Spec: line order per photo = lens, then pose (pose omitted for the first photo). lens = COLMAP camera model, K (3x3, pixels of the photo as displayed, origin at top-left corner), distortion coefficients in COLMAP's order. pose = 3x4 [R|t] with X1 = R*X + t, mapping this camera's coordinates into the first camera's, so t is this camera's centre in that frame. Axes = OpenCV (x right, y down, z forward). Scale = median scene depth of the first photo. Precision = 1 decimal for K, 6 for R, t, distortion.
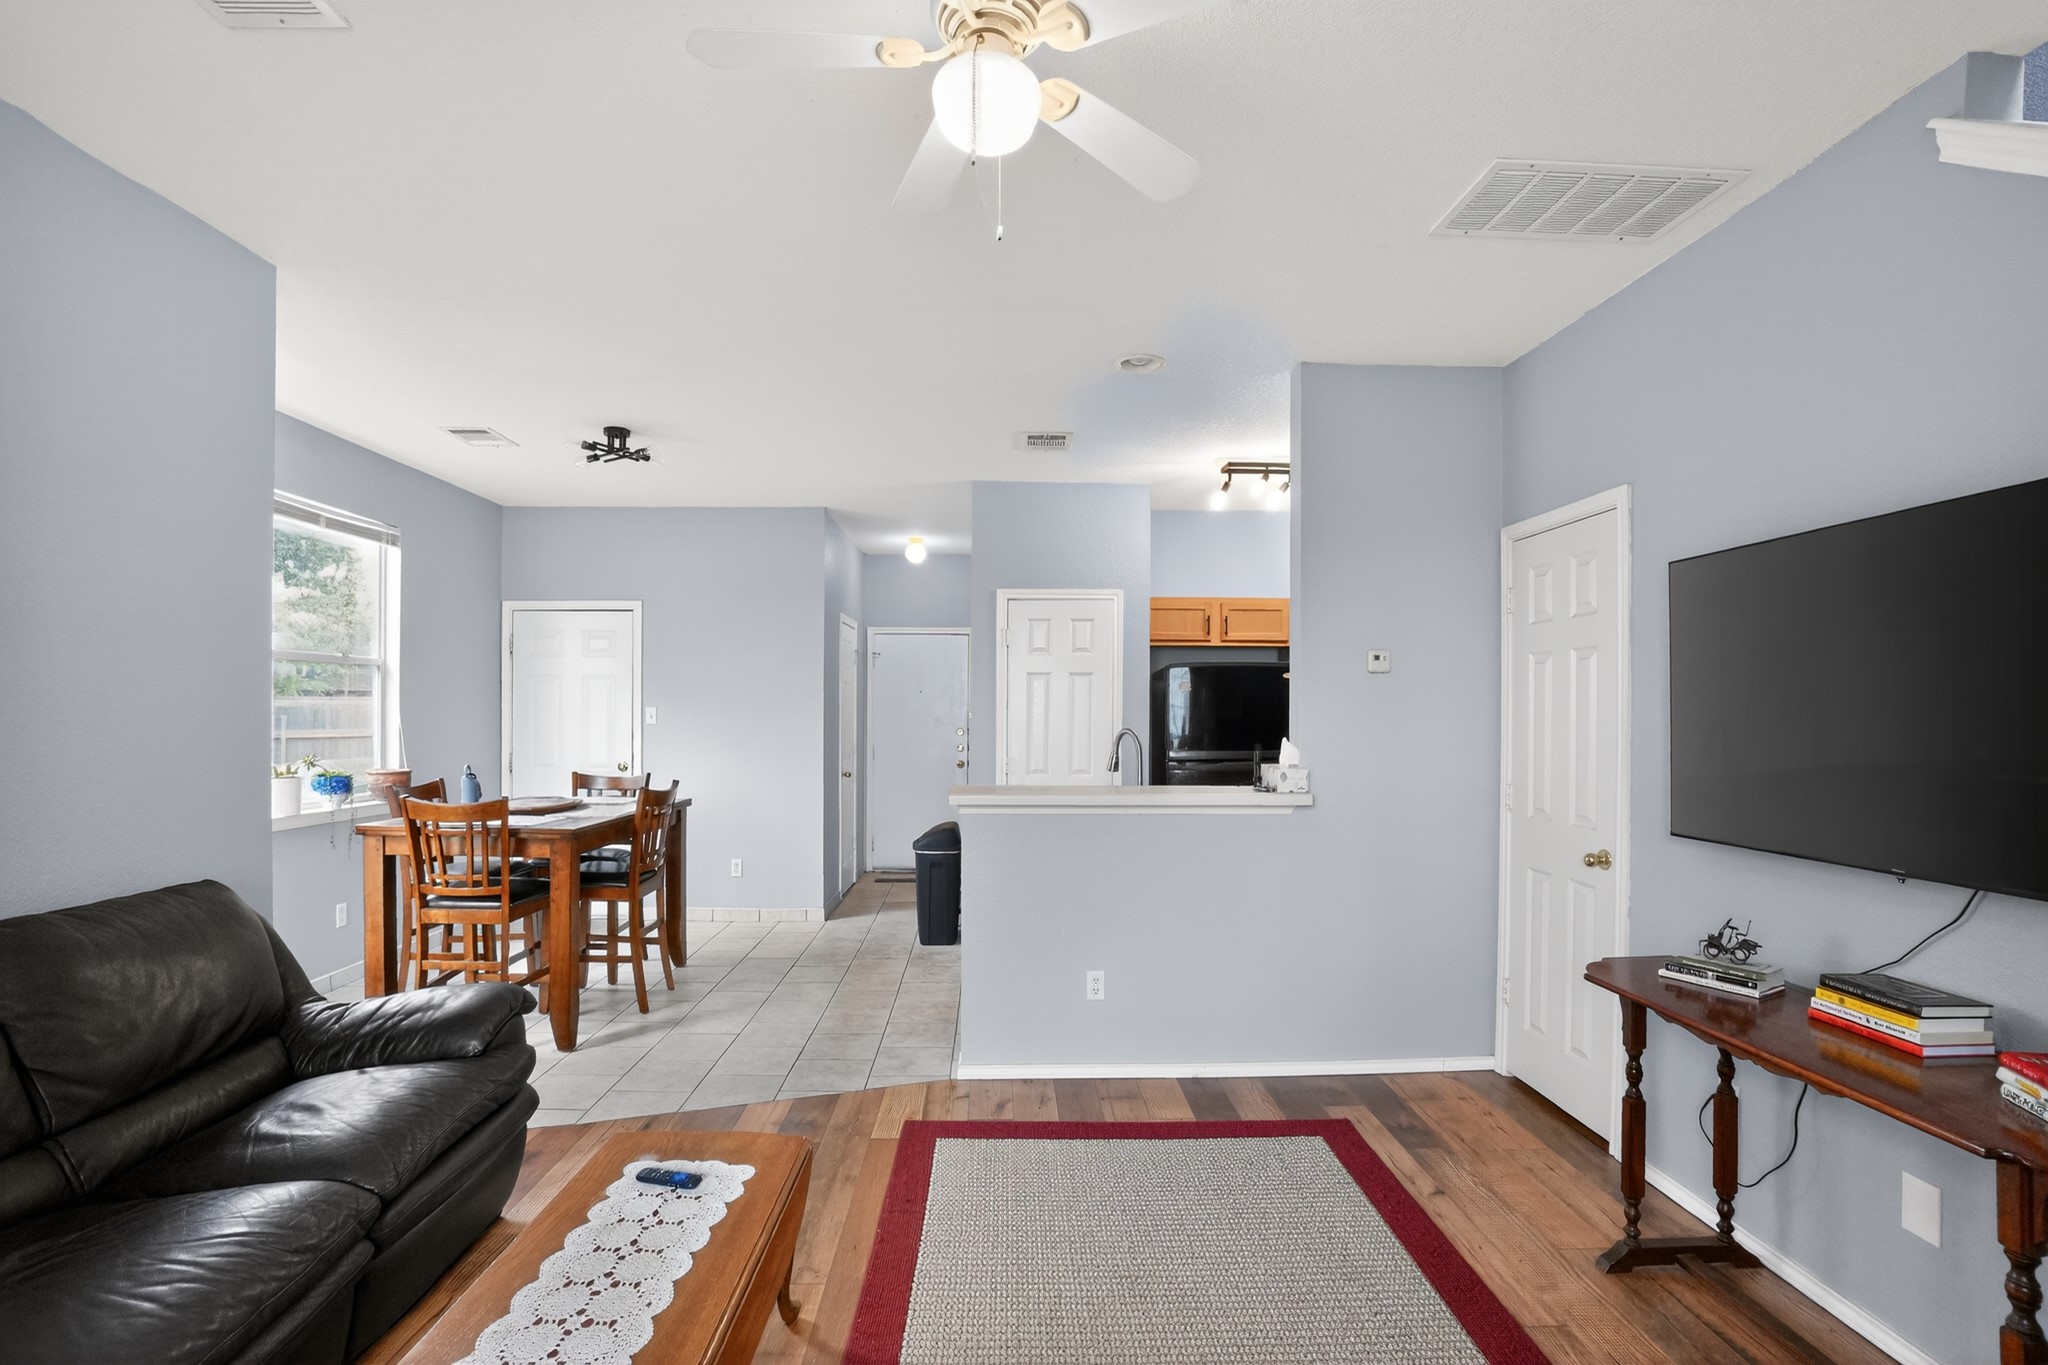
lens RADIAL K [[918.8, 0, 1017.5], [0, 918.8, 698.5], [0, 0, 1]] dist [-0.062897, 0.023516]
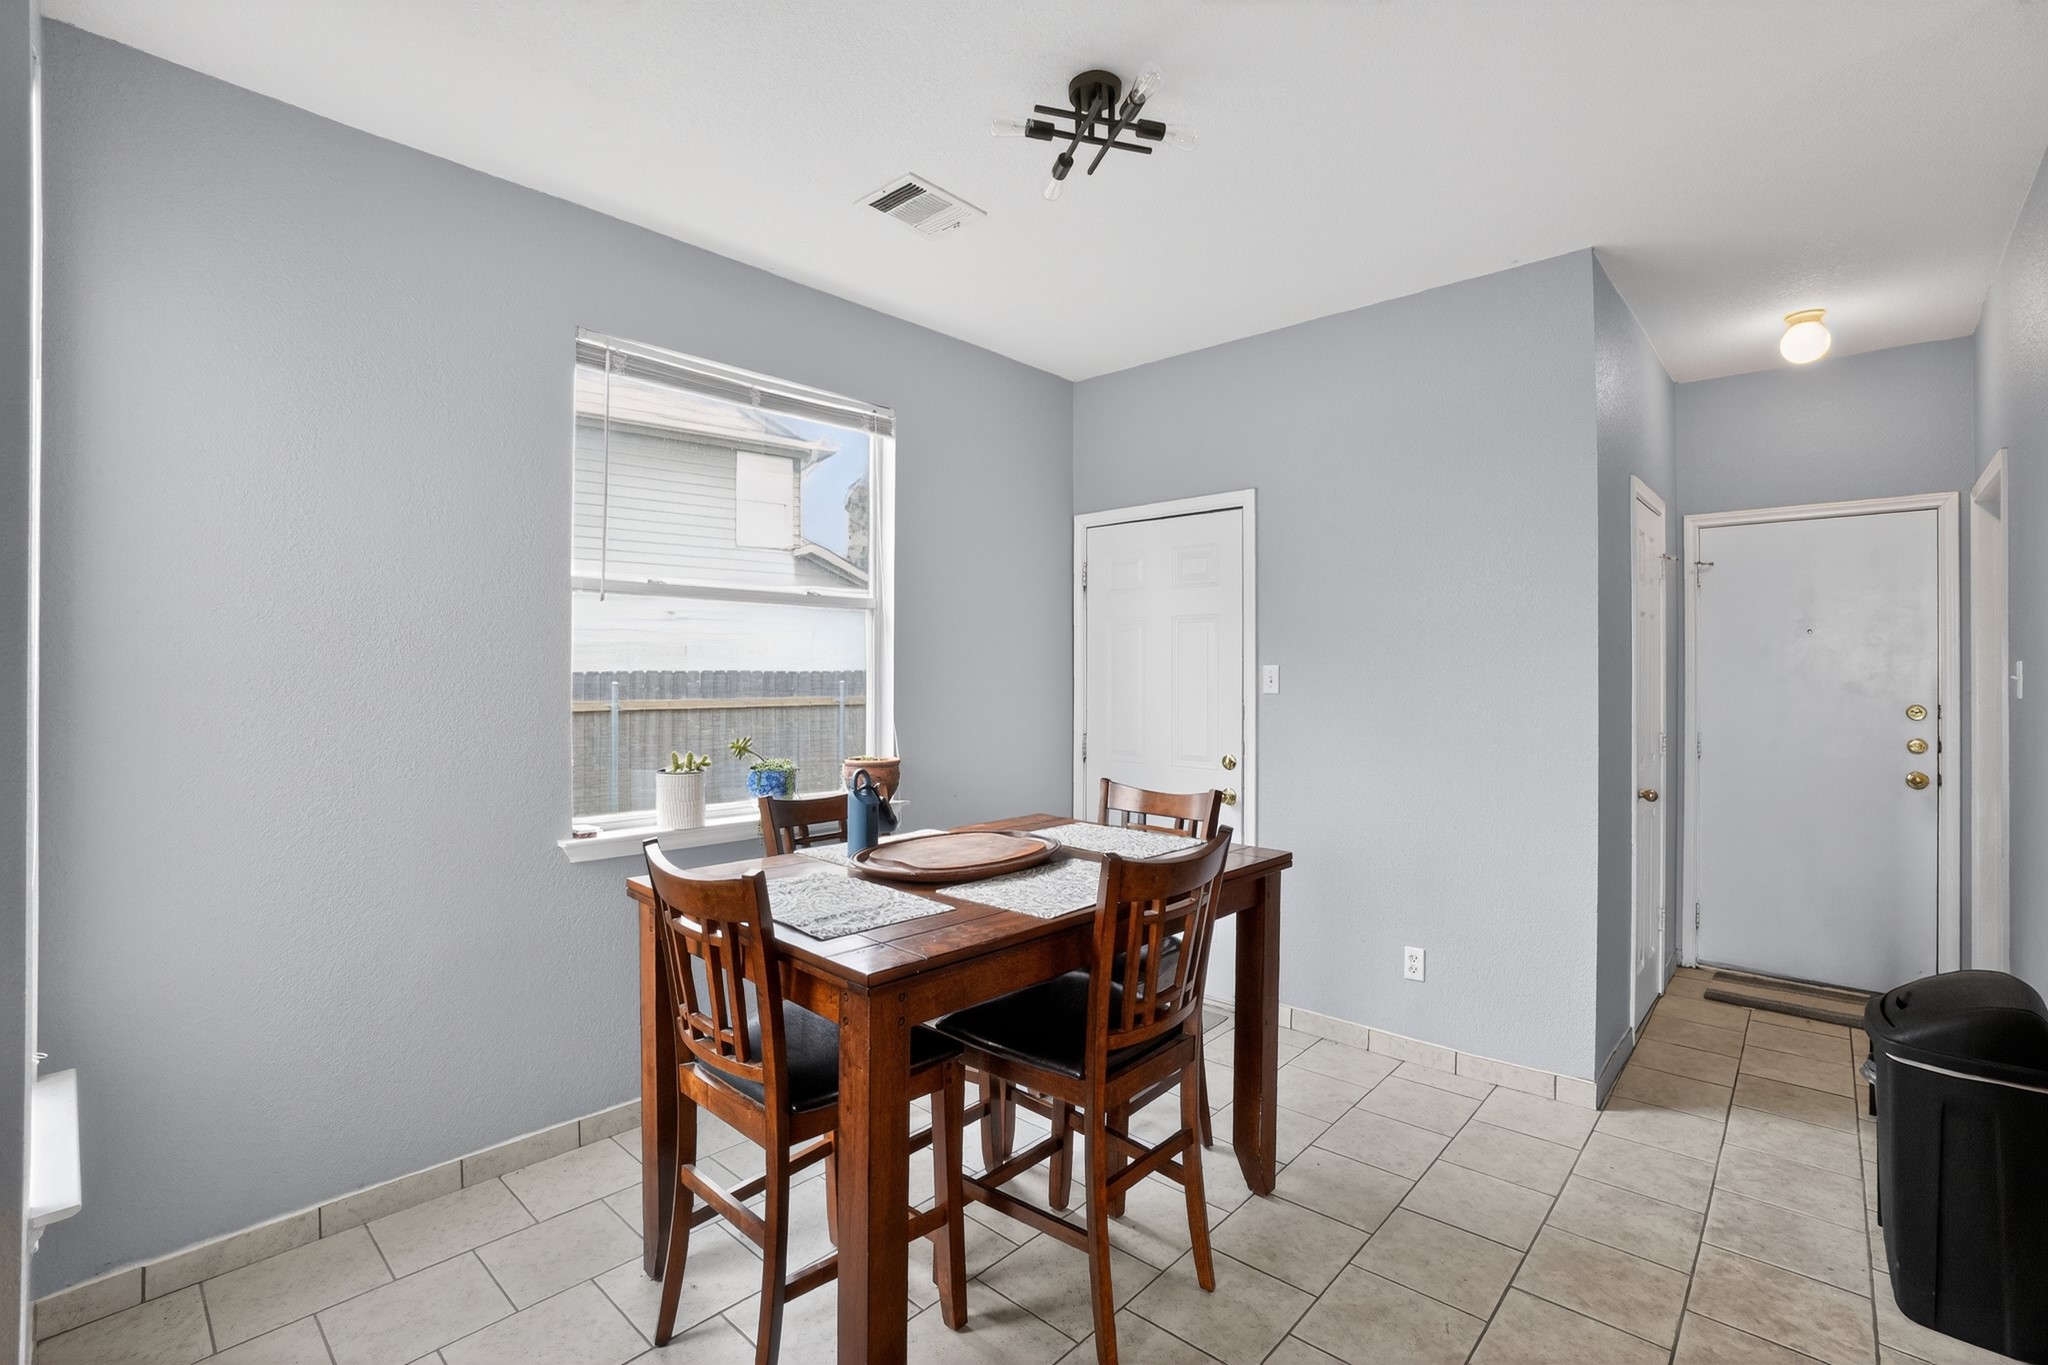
lens RADIAL K [[897.9, 0, 1063.3], [0, 897.9, 670.3], [0, 0, 1]] dist [-0.029654, -0.000053]
pose [[0.733867, -0.002295, -0.679289, -0.098598], [0.011897, 0.999884, 0.009475, 0.005384], [0.679189, -0.015034, 0.733810, 0.458064]]
